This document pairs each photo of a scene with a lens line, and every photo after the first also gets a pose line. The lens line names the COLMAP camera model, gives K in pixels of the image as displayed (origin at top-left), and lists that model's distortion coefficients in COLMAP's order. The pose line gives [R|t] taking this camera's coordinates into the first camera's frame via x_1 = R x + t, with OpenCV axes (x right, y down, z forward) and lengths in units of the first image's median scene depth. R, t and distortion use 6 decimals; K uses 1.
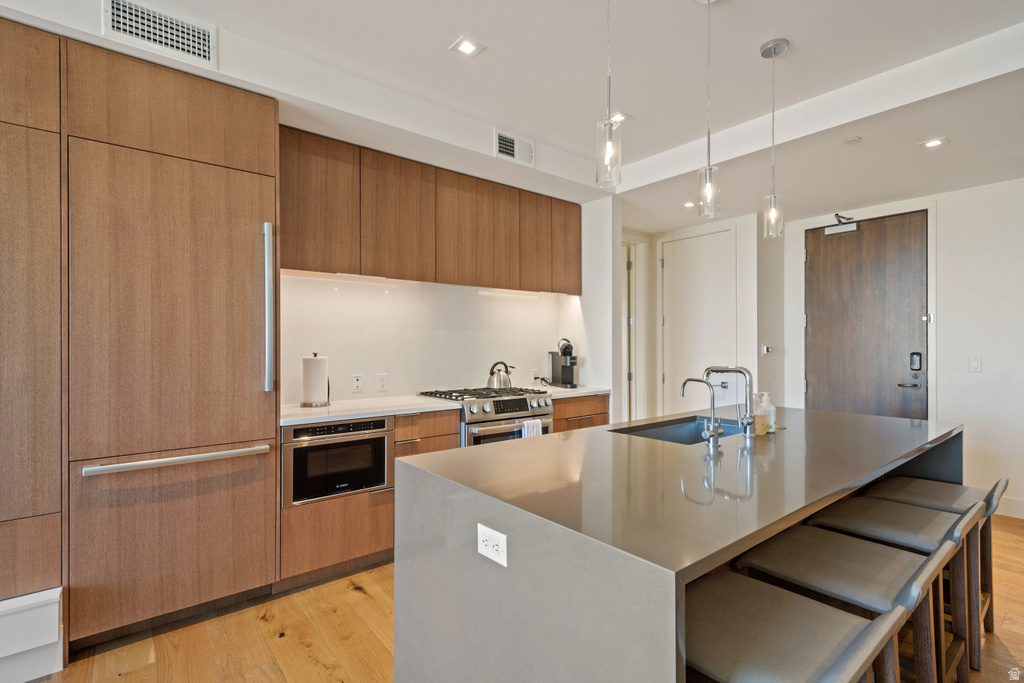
lens RADIAL K [[486.4, 0, 513.9], [0, 486.4, 343.9], [0, 0, 1]] dist [0.019462, -0.005246]
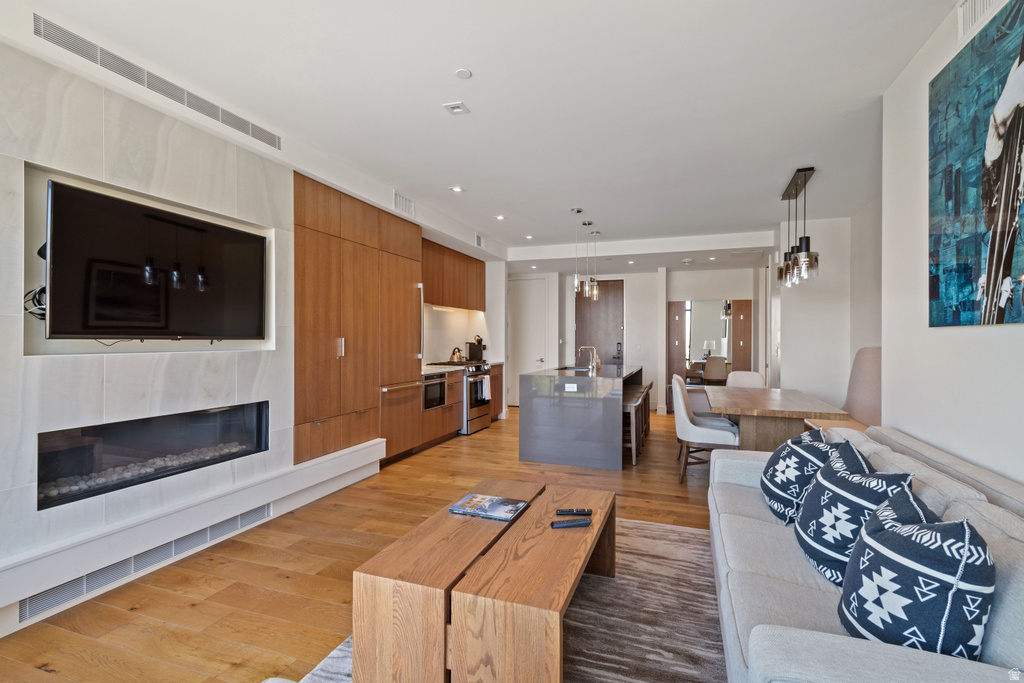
lens RADIAL K [[486.4, 0, 514.6], [0, 486.4, 338.4], [0, 0, 1]] dist [0.019462, -0.005246]
pose [[0.852002, 0.005208, 0.523513, -0.942306], [-0.004961, 0.999986, -0.001874, 0.005272], [-0.523515, -0.001000, 0.852016, -0.806117]]
